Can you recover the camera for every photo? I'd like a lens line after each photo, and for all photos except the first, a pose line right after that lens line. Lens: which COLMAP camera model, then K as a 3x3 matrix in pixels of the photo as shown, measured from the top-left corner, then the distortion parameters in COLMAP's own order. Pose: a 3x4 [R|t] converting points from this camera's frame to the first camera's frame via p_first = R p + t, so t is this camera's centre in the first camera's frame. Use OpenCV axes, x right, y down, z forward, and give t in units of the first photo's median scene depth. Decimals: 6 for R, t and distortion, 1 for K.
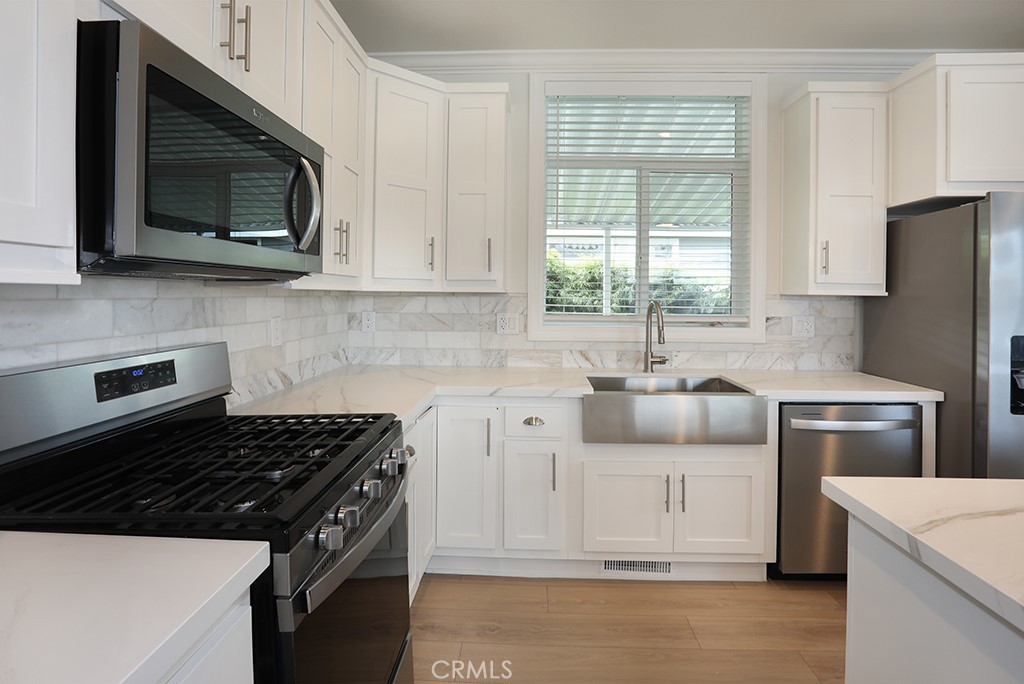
lens RADIAL K [[520.8, 0, 508.2], [0, 520.8, 286.8], [0, 0, 1]] dist [-0.049145, 0.019491]
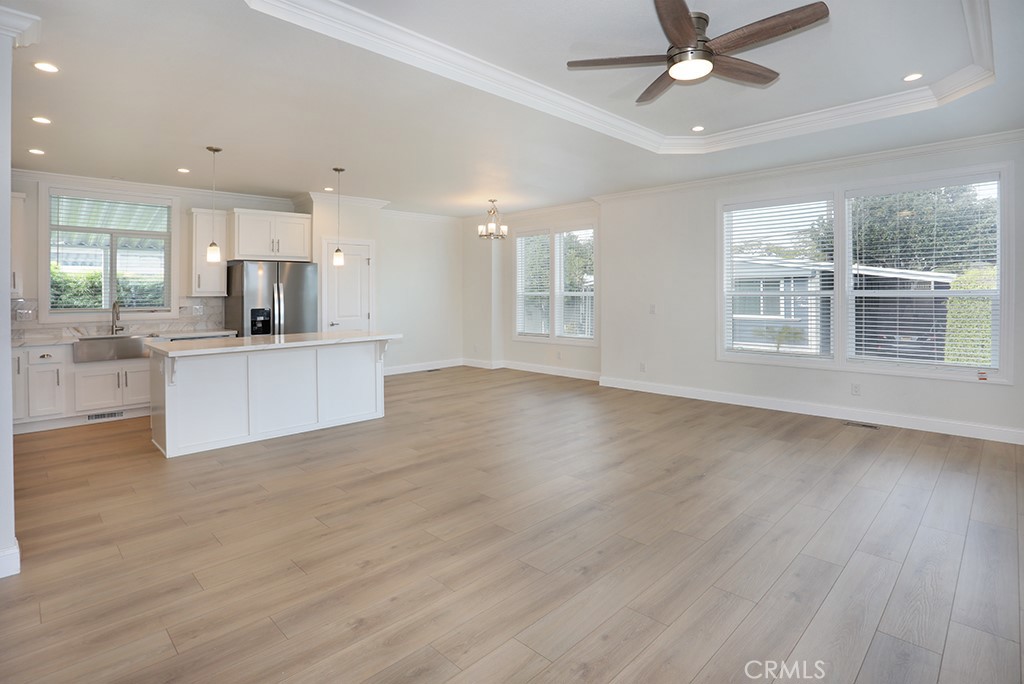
lens RADIAL K [[520.8, 0, 498.6], [0, 520.8, 291.6], [0, 0, 1]] dist [-0.049145, 0.019491]
pose [[0.692483, -0.014335, 0.721292, -0.138585], [0.007555, 0.999892, 0.012618, -0.025148], [-0.721395, -0.003289, 0.692516, -1.559822]]
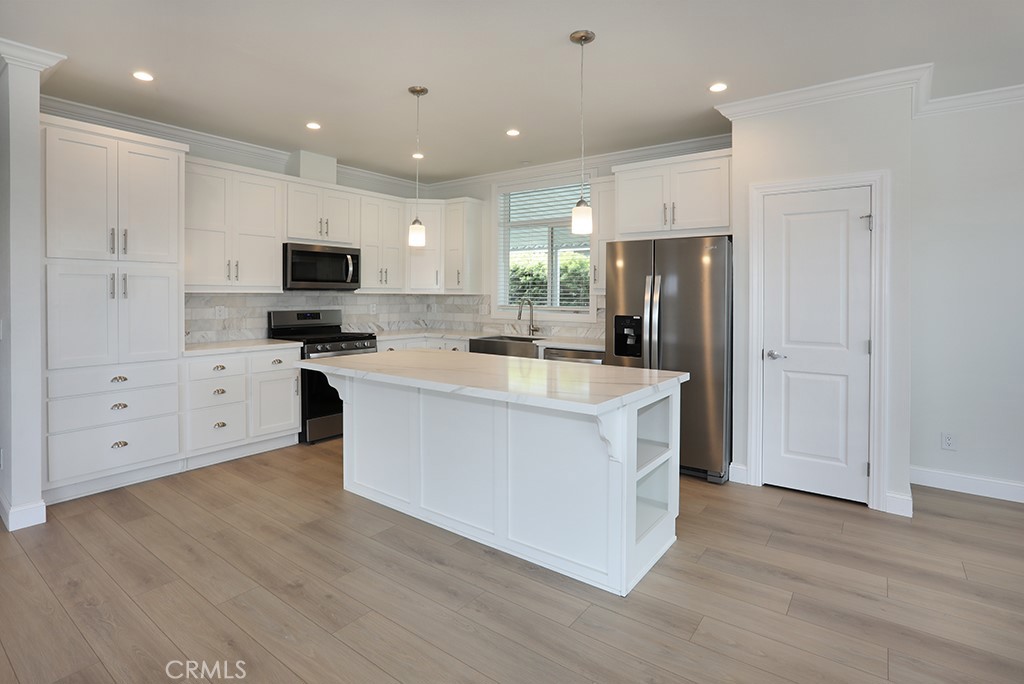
lens RADIAL K [[520.8, 0, 493.0], [0, 520.8, 291.7], [0, 0, 1]] dist [-0.049145, 0.019491]
pose [[0.811362, -0.005181, -0.584521, 1.284423], [0.007355, 0.999972, 0.001346, -0.002761], [0.584497, -0.005391, 0.811378, -0.659785]]
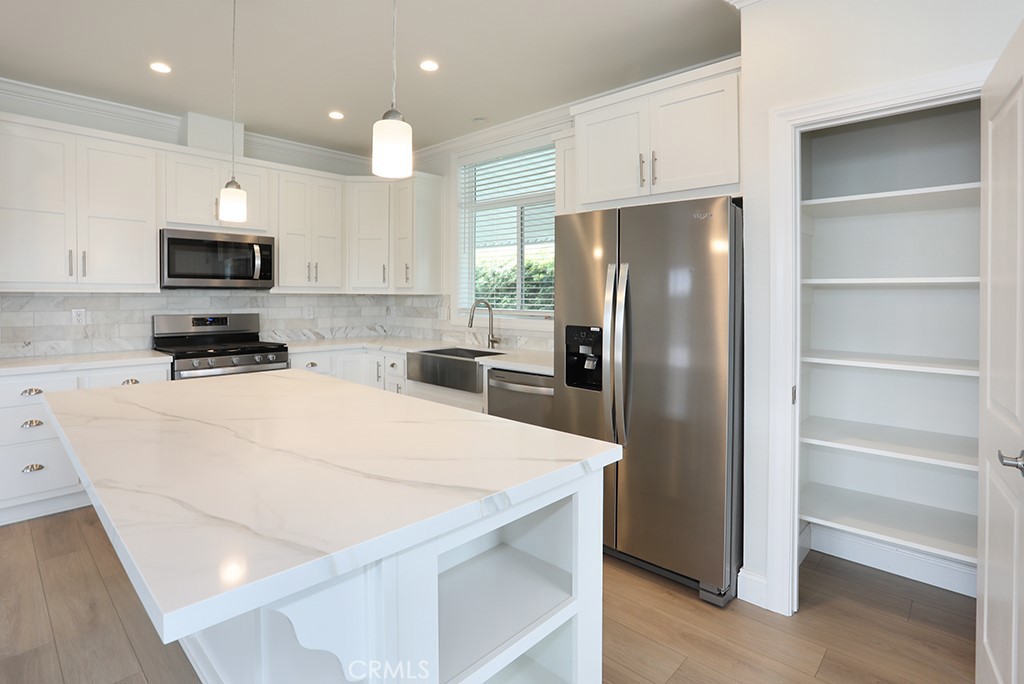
lens RADIAL K [[520.8, 0, 495.5], [0, 520.8, 289.0], [0, 0, 1]] dist [-0.049145, 0.019491]
pose [[0.743861, -0.010485, -0.668253, 1.260034], [0.009249, 0.999943, -0.005394, 0.004535], [0.668271, -0.002169, 0.743915, -0.090904]]
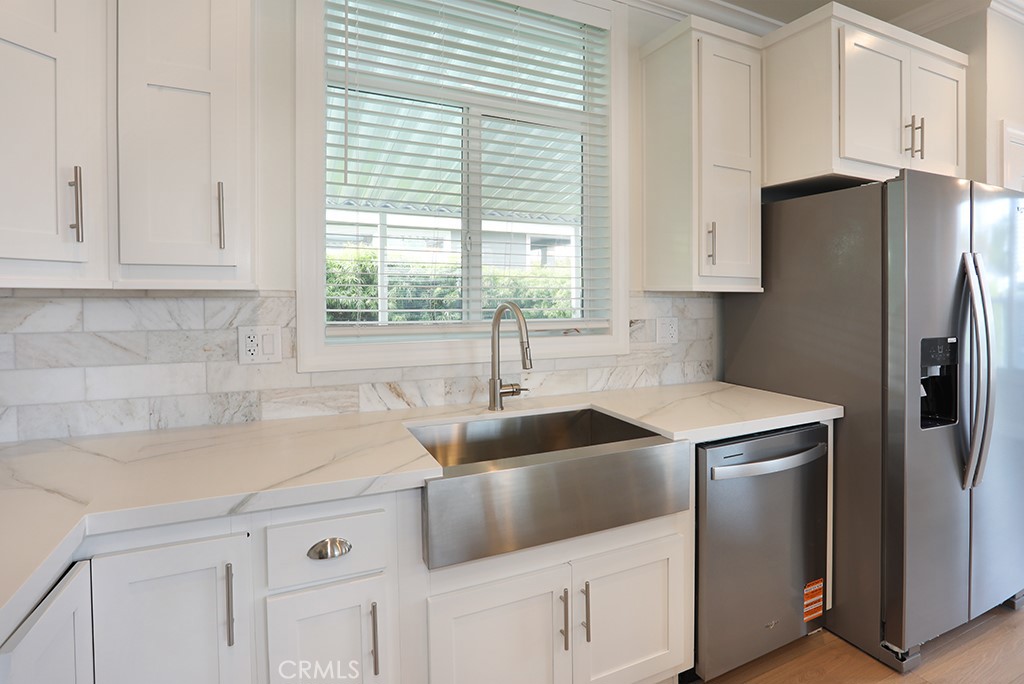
lens RADIAL K [[520.8, 0, 509.8], [0, 520.8, 306.8], [0, 0, 1]] dist [-0.049145, 0.019491]
pose [[0.890662, -0.018567, 0.454287, -0.013540], [-0.001124, 0.999073, 0.043036, 0.005408], [-0.454665, -0.038841, 0.889815, 0.402509]]
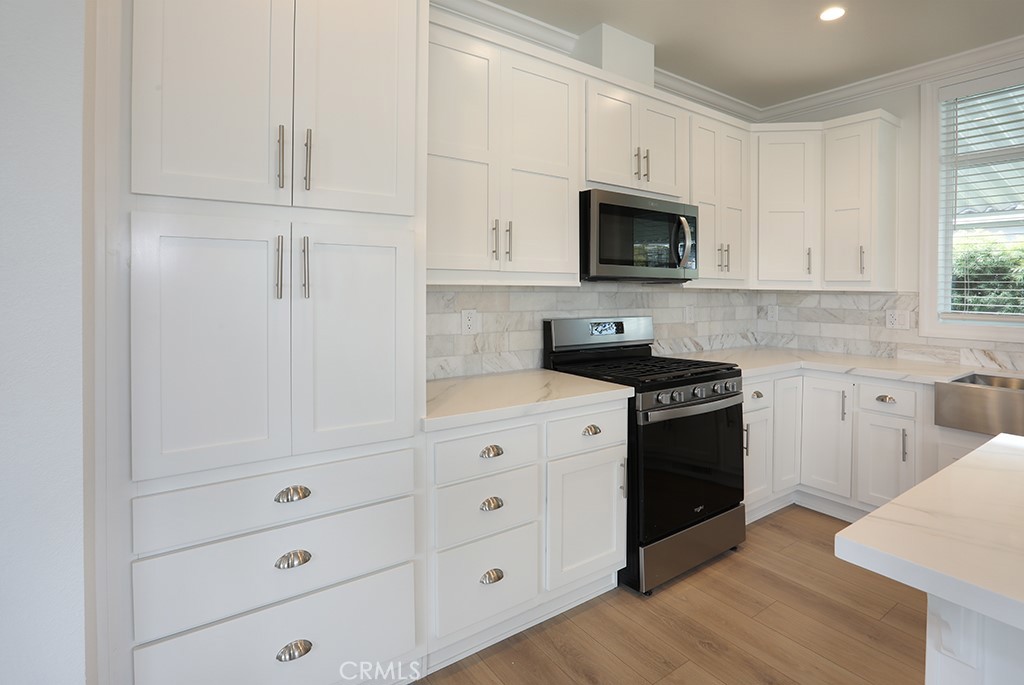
lens RADIAL K [[520.8, 0, 507.0], [0, 520.8, 280.9], [0, 0, 1]] dist [-0.049145, 0.019491]
pose [[0.612820, -0.007478, -0.790187, 0.363793], [0.001583, 0.999965, -0.008236, -0.003676], [0.790221, 0.003797, 0.612810, -0.333597]]
